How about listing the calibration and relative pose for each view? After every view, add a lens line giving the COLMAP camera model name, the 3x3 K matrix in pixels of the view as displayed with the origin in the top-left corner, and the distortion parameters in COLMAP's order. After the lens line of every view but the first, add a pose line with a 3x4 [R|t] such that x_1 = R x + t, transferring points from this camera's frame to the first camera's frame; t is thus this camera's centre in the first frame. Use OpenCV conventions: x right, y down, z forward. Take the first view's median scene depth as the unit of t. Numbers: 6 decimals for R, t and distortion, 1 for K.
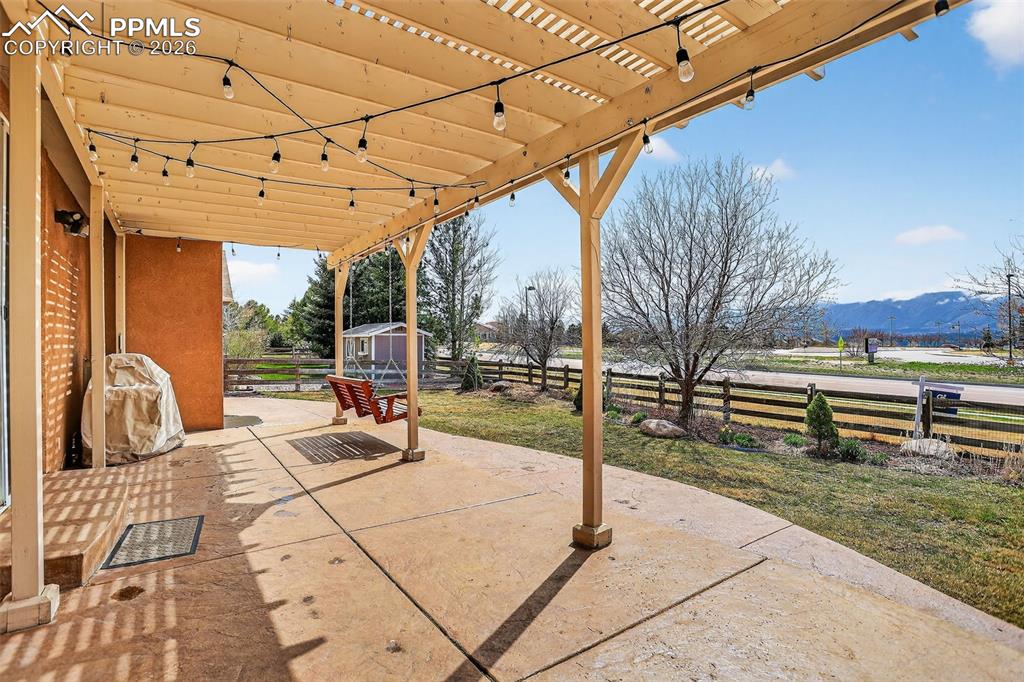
lens RADIAL K [[493.0, 0, 501.9], [0, 493.0, 336.9], [0, 0, 1]] dist [-0.028789, 0.009032]
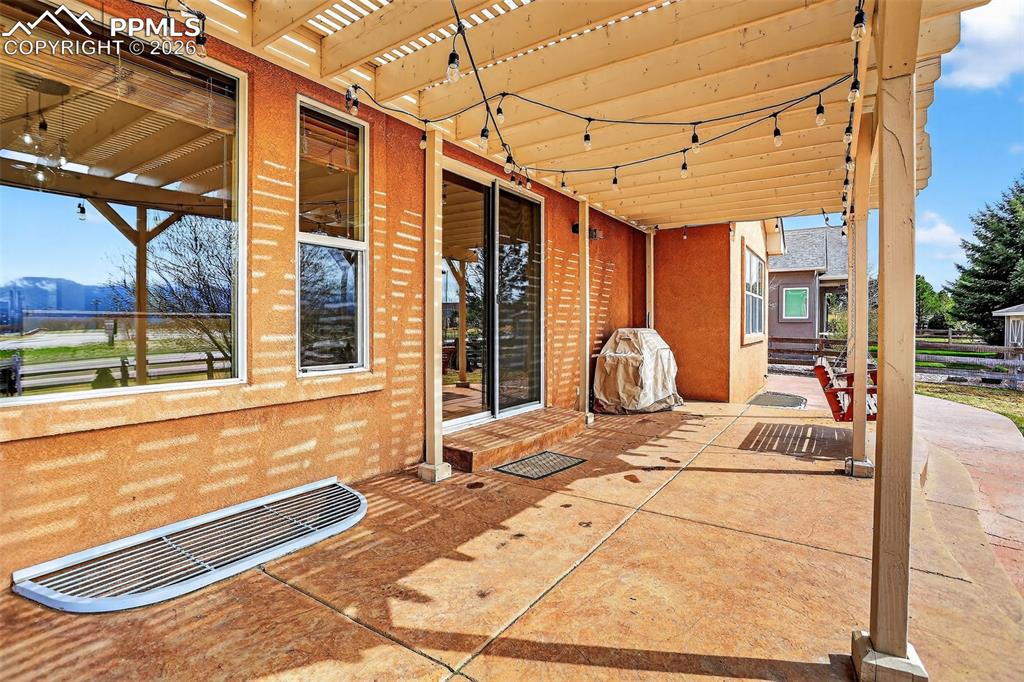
lens RADIAL K [[493.0, 0, 504.7], [0, 493.0, 333.2], [0, 0, 1]] dist [-0.028789, 0.009032]
pose [[0.377558, 0.025278, -0.925641, 0.568552], [0.005810, 0.999543, 0.029666, 0.016273], [0.925968, -0.016579, 0.377238, 0.456234]]
